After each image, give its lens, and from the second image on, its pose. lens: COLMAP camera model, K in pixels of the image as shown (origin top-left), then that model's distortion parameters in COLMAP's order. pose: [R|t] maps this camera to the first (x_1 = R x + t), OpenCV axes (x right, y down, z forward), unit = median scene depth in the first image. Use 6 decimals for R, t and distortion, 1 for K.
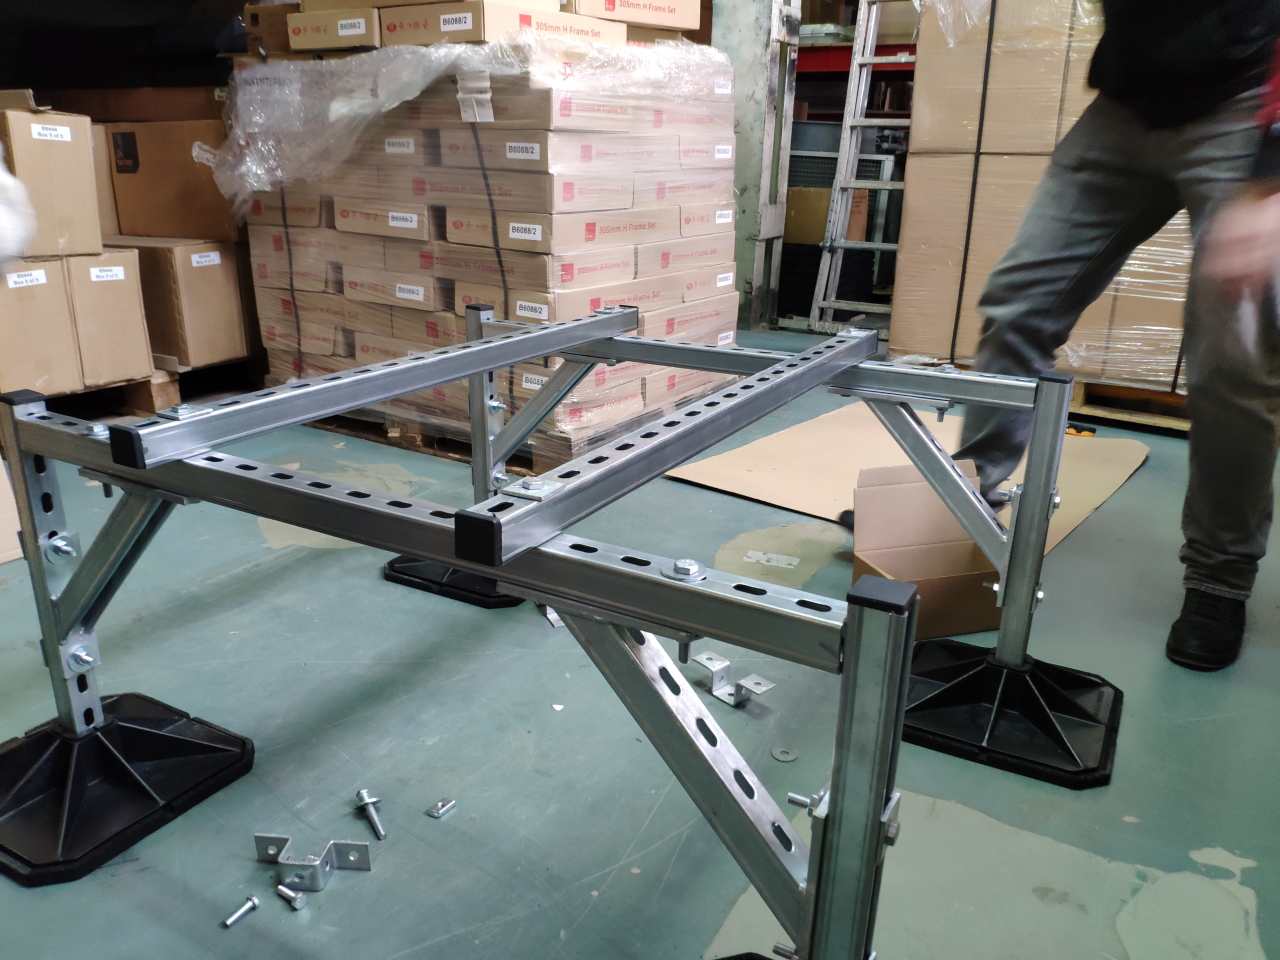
lens RADIAL K [[995.9, 0, 648.9], [0, 995.9, 486.8], [0, 0, 1]] dist [0.009569, -0.054683]
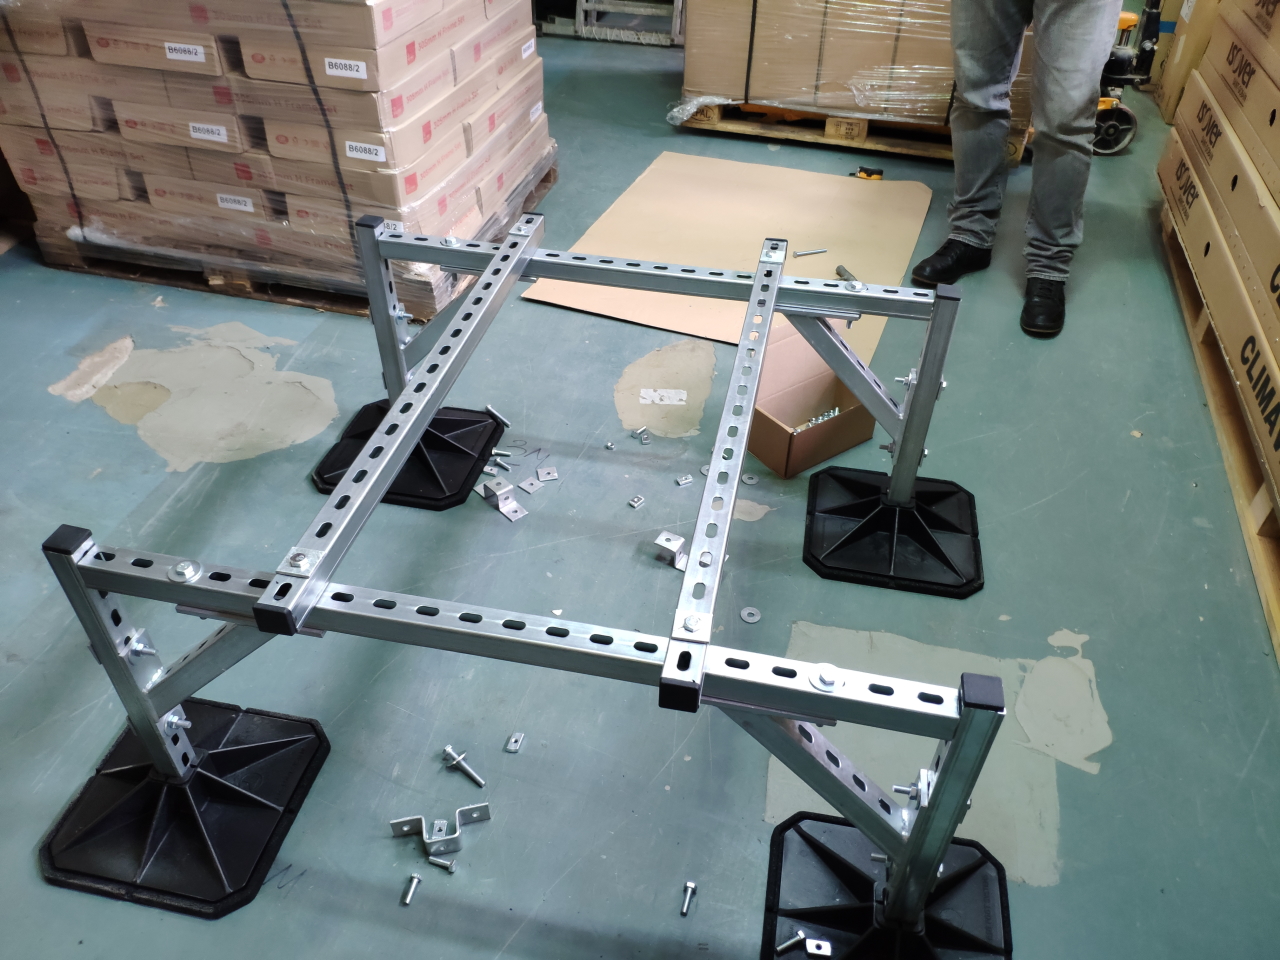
lens RADIAL K [[995.9, 0, 648.8], [0, 995.9, 476.9], [0, 0, 1]] dist [0.009569, -0.054683]
pose [[0.952021, -0.196415, 0.234685, -0.149261], [0.098657, 0.922898, 0.372191, -0.226068], [-0.289694, -0.331180, 0.897996, -0.017260]]
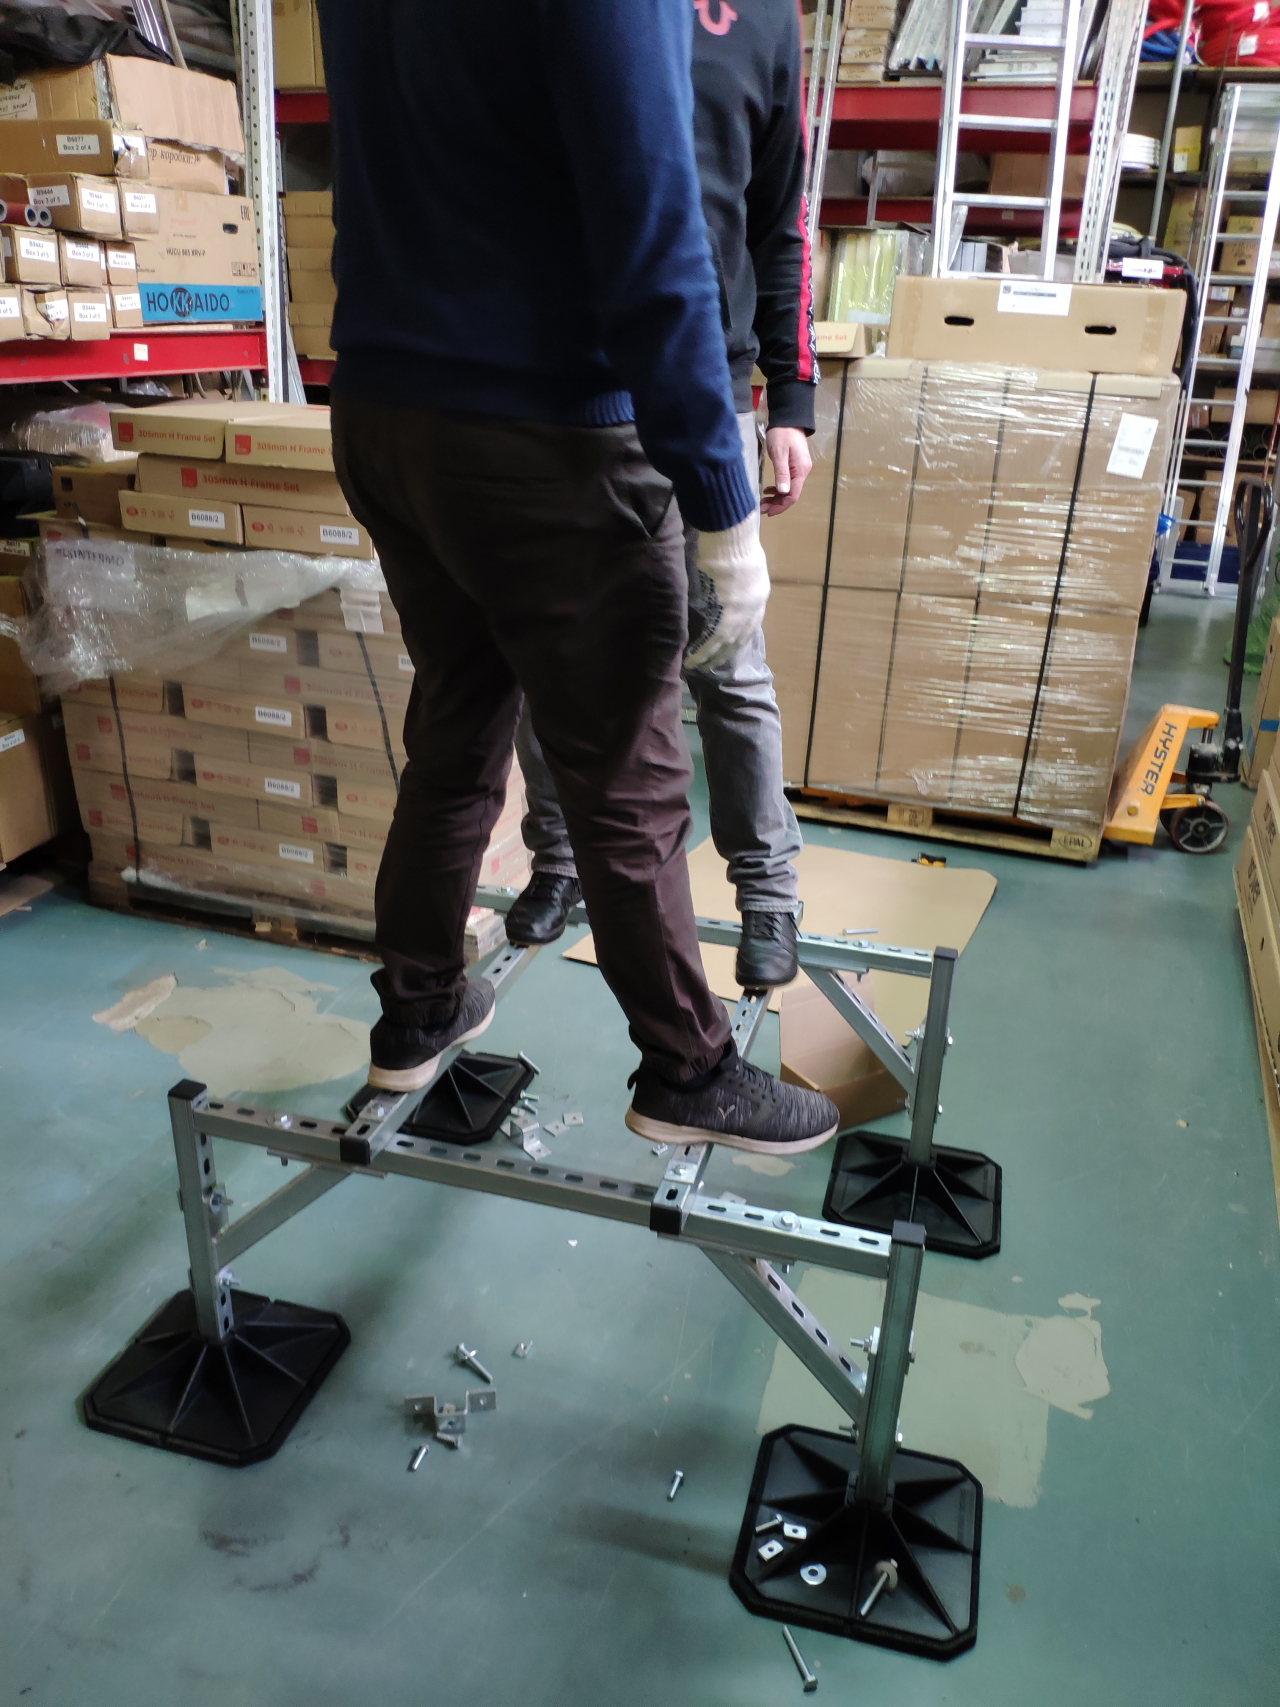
lens RADIAL K [[1328.1, 0, 653.4], [0, 1328.1, 863.1], [0, 0, 1]] dist [0.009569, -0.054683]
pose [[0.970862, -0.073462, 0.228100, -0.211803], [0.056033, 0.995058, 0.081978, -0.232146], [-0.232995, -0.066808, 0.970180, -0.350453]]
